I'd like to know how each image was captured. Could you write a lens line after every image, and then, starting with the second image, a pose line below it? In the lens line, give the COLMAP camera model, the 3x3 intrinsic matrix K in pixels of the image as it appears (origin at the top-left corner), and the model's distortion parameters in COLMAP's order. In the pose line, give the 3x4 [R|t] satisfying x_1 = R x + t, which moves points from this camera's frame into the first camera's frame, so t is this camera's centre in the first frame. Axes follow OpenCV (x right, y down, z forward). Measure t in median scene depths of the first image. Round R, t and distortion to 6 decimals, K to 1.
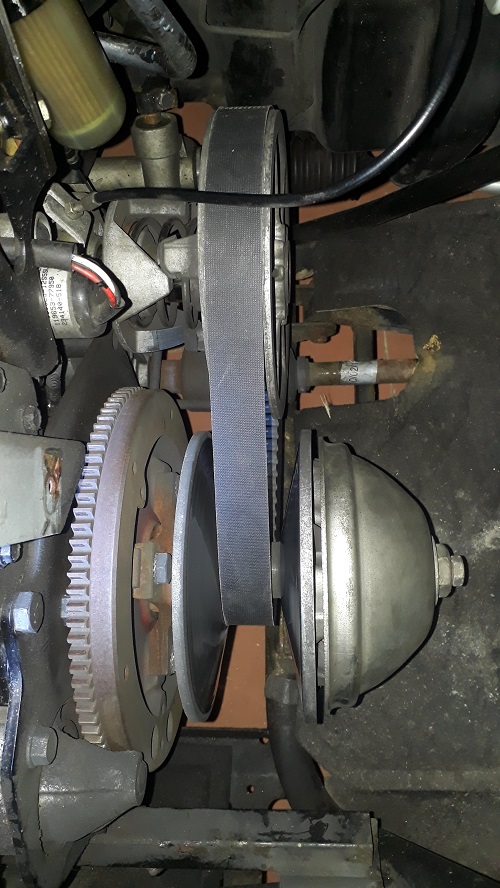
lens RADIAL K [[641.4, 0, 266.7], [0, 641.4, 432.3], [0, 0, 1]] dist [-0.005600, -0.001426]
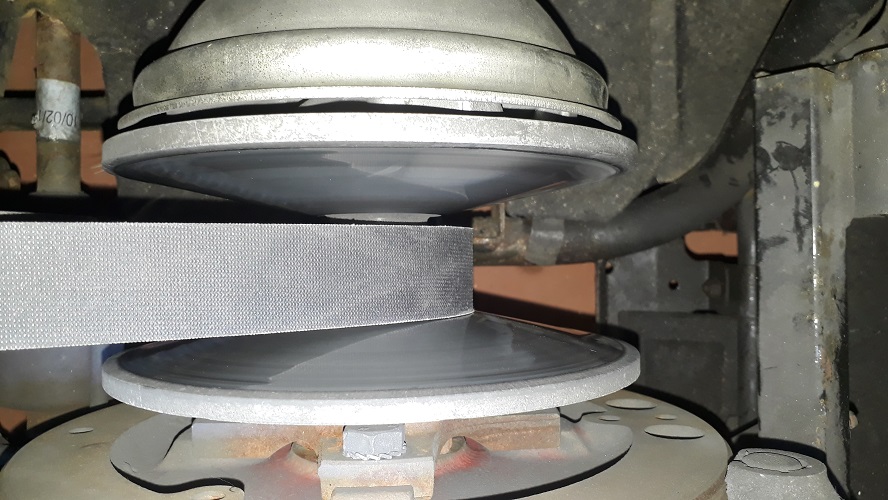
lens RADIAL K [[791.5, 0, 444.0], [0, 791.5, 250.0], [0, 0, 1]] dist [-0.005243, -0.007784]
pose [[-0.006168, -0.999088, 0.042244, -0.038026], [0.957841, 0.006232, 0.287230, 0.077554], [-0.287232, 0.042234, 0.956930, 0.345095]]
